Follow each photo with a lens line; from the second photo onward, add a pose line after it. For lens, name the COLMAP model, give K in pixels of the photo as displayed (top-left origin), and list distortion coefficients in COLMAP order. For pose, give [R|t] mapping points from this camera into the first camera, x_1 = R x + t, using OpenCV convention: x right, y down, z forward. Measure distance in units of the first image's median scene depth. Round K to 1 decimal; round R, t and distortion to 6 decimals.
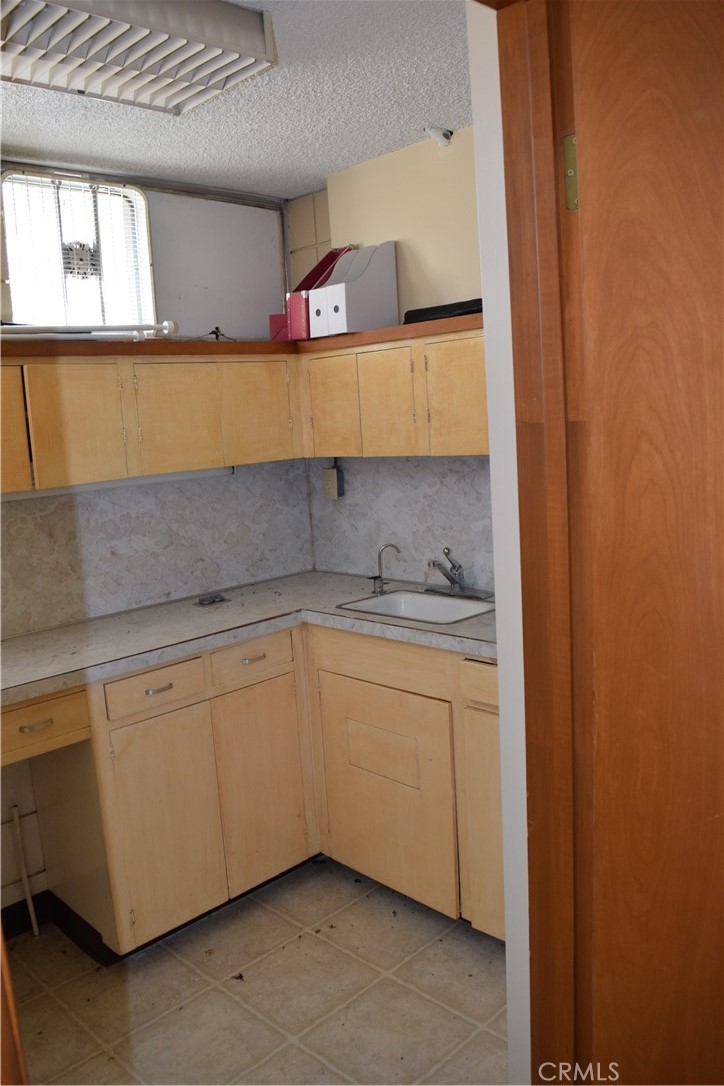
lens RADIAL K [[852.4, 0, 362.0], [0, 852.4, 543.0], [0, 0, 1]] dist [-0.099893, 0.028620]
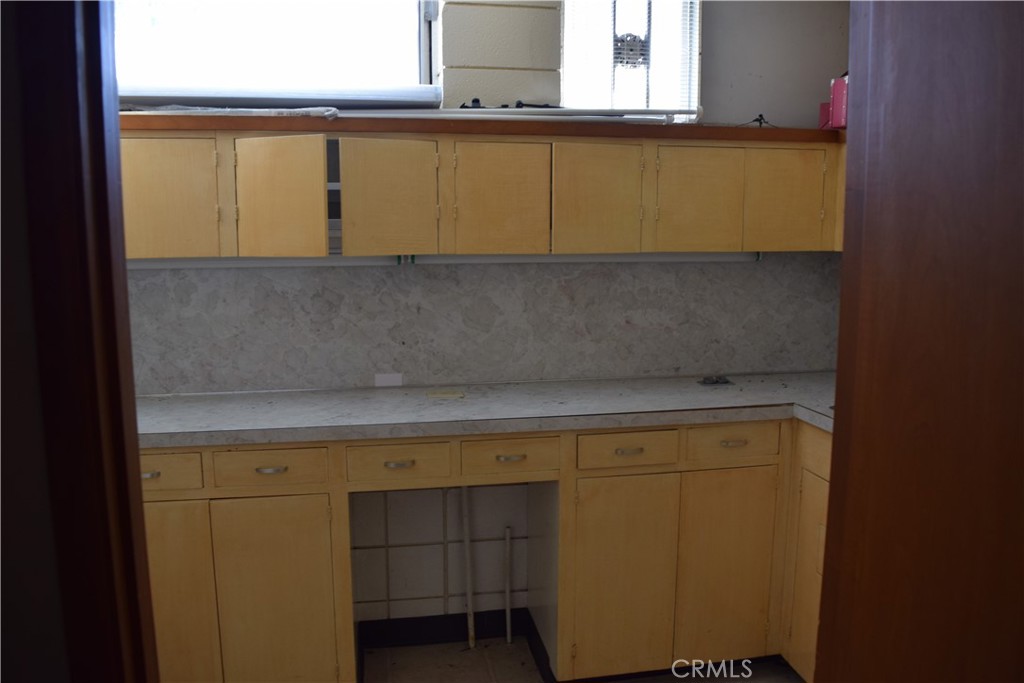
lens RADIAL K [[803.7, 0, 510.5], [0, 803.7, 343.9], [0, 0, 1]] dist [-0.099893, 0.028620]
pose [[0.825236, 0.138575, -0.547524, 0.148225], [-0.132174, 0.989897, 0.051323, 0.006842], [0.549105, 0.030015, 0.835214, 0.063266]]
